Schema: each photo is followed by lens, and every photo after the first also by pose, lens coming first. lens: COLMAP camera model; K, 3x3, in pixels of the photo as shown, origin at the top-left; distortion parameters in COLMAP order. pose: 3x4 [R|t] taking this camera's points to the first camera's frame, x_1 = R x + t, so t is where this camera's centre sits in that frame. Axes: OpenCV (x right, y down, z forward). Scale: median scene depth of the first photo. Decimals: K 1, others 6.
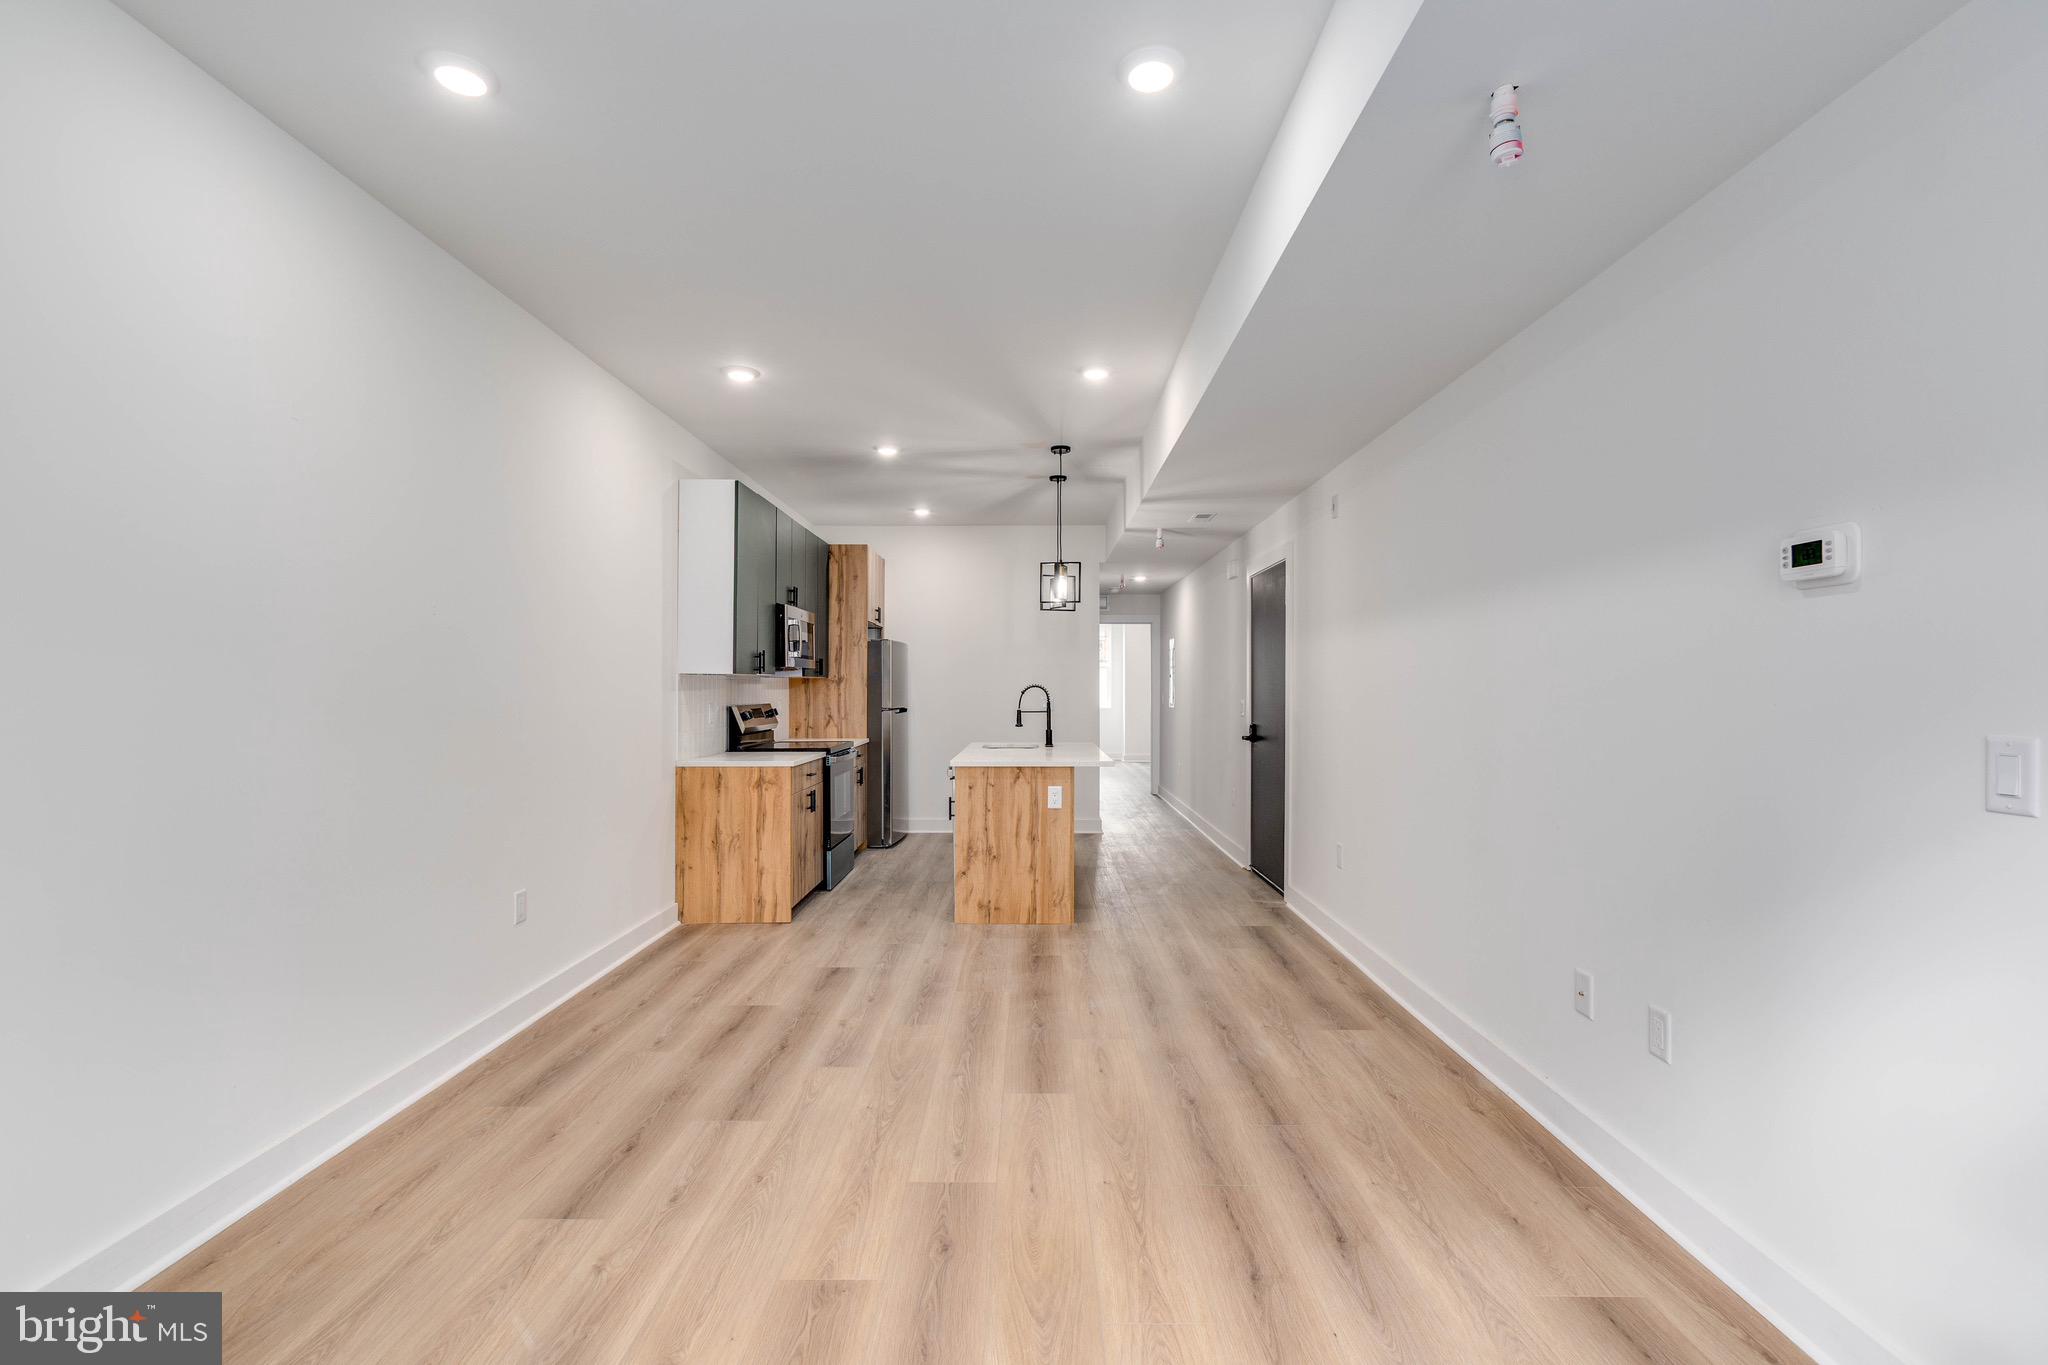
lens RADIAL K [[916.7, 0, 1024.0], [0, 916.7, 682.5], [0, 0, 1]] dist [0.000638, 0.000028]
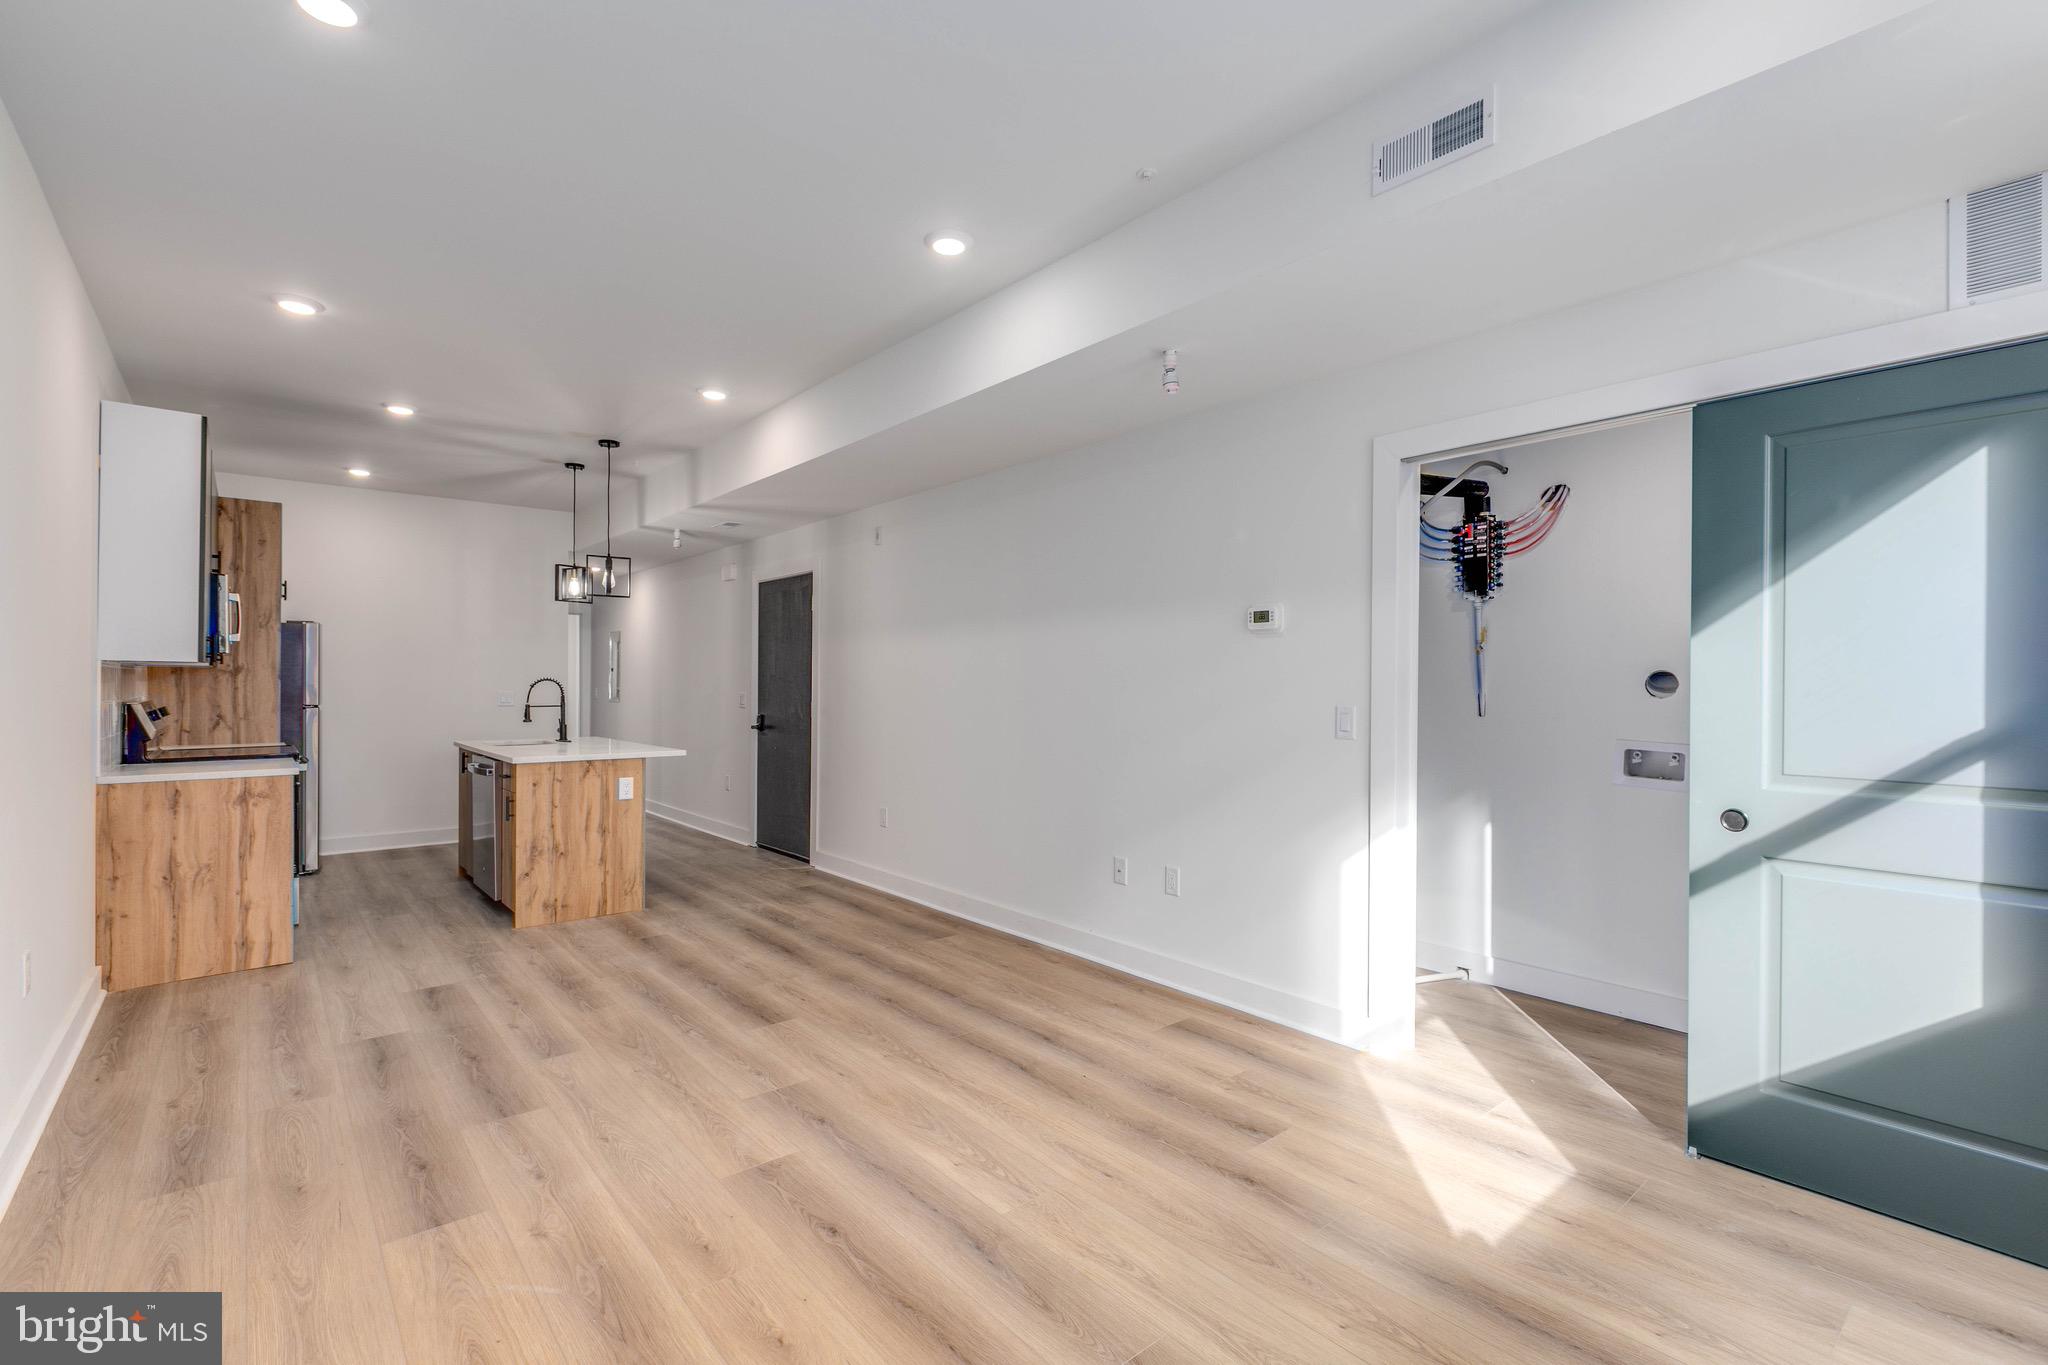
lens RADIAL K [[911.2, 0, 1024.0], [0, 911.2, 682.5], [0, 0, 1]] dist [0.002563, -0.000664]
pose [[0.756792, 0.003746, 0.653645, -0.295469], [-0.007946, 0.999962, 0.003469, -0.000022], [-0.653607, -0.007819, 0.756794, -0.058389]]
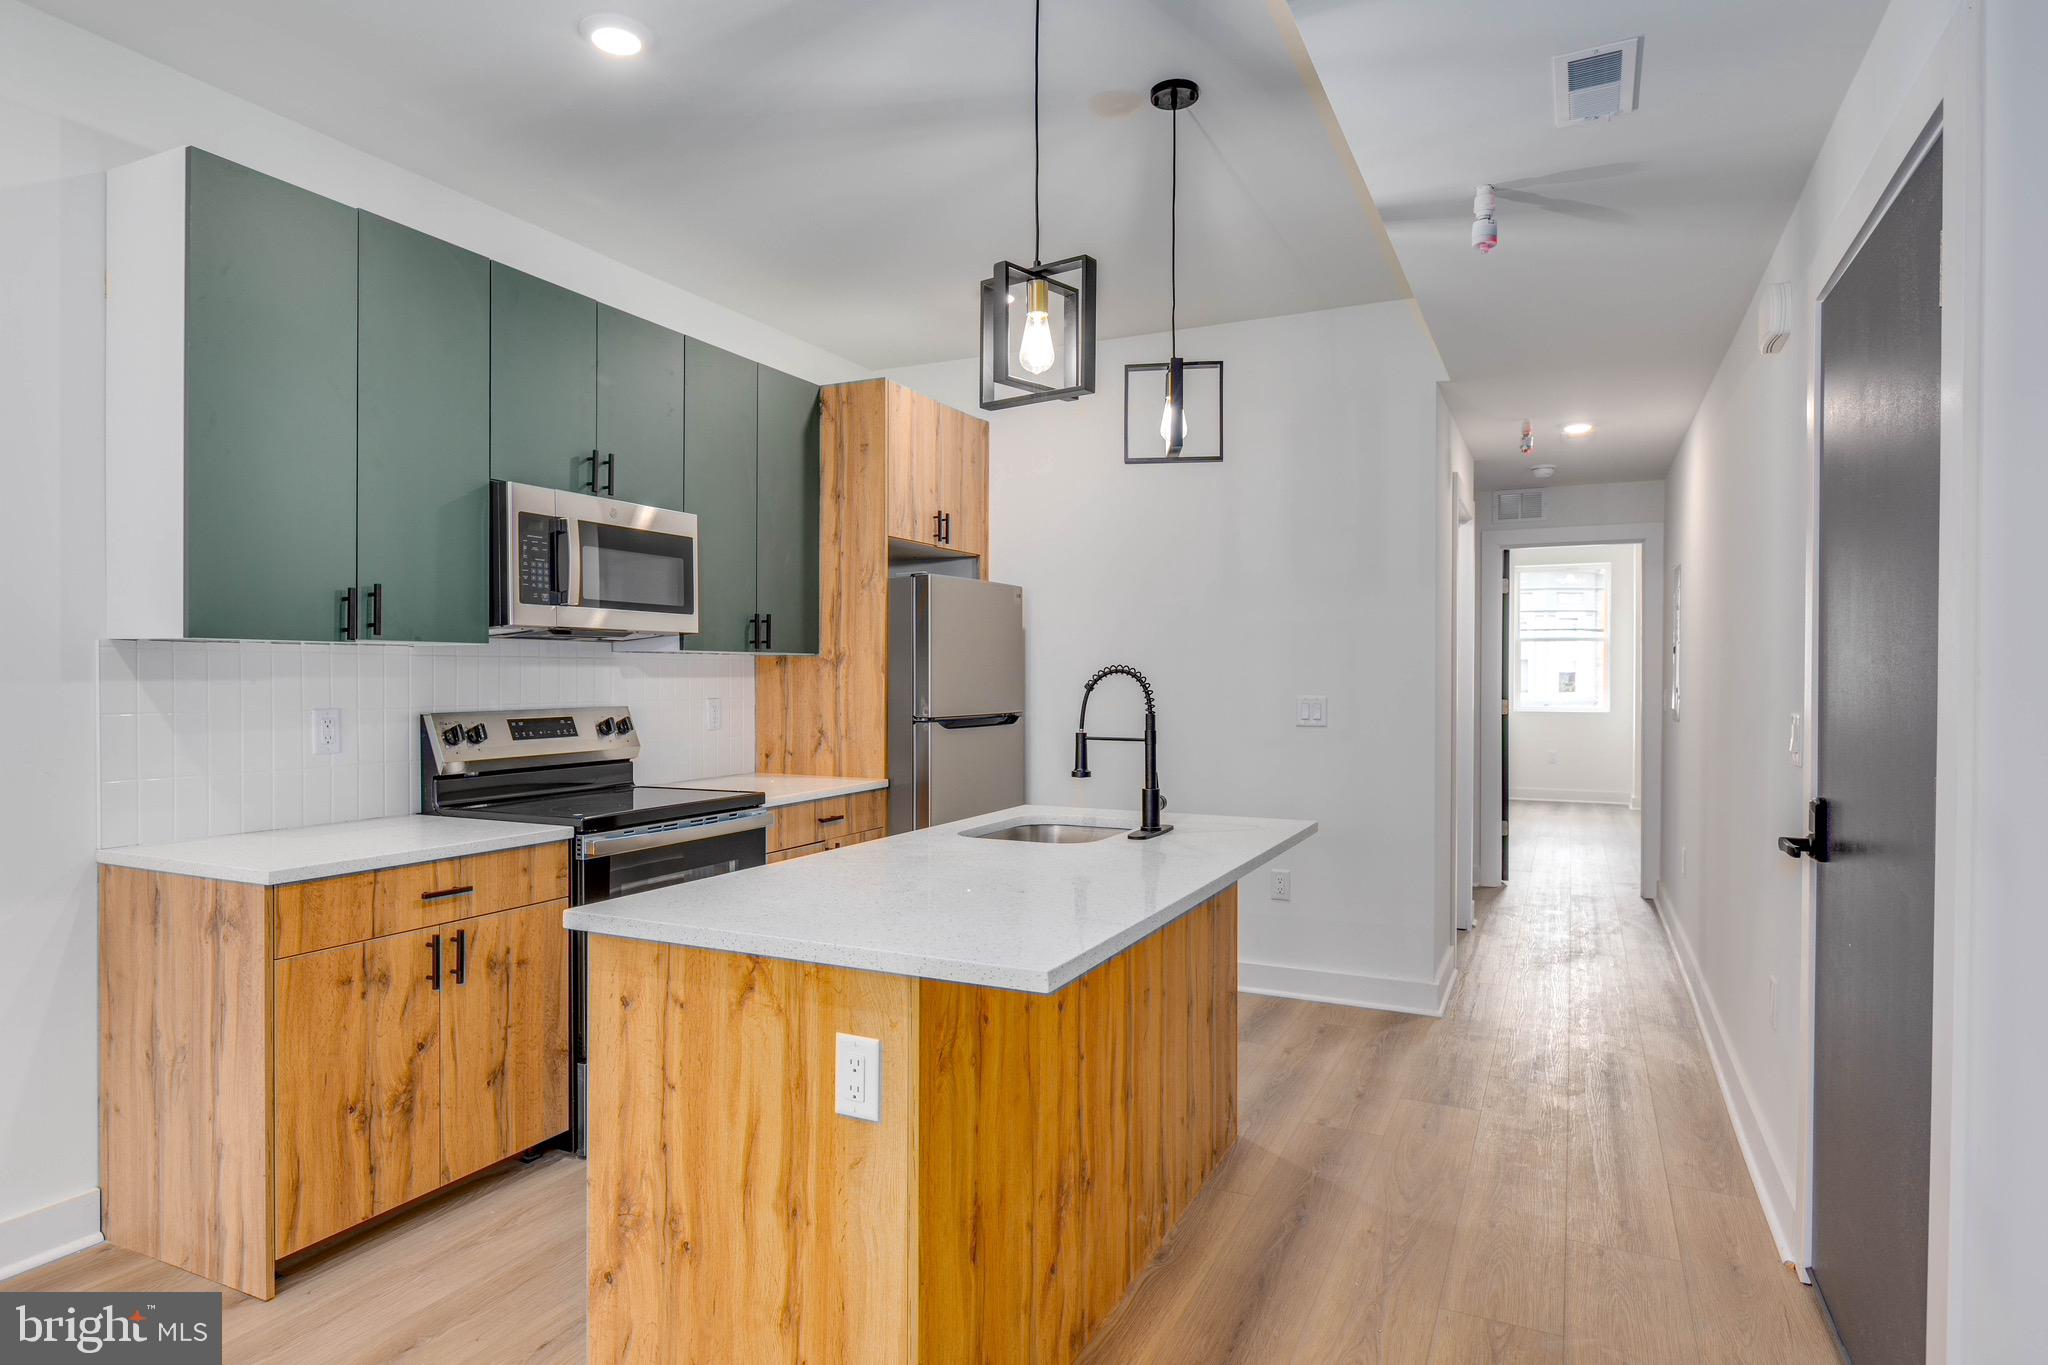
lens RADIAL K [[1141.1, 0, 1024.0], [0, 1141.1, 682.5], [0, 0, 1]] dist [-0.000721, -0.000791]
pose [[0.904971, 0.005481, -0.425437, 0.221783], [-0.000215, 0.999923, 0.012425, 0.003894], [0.425472, -0.011153, 0.904903, 0.714705]]
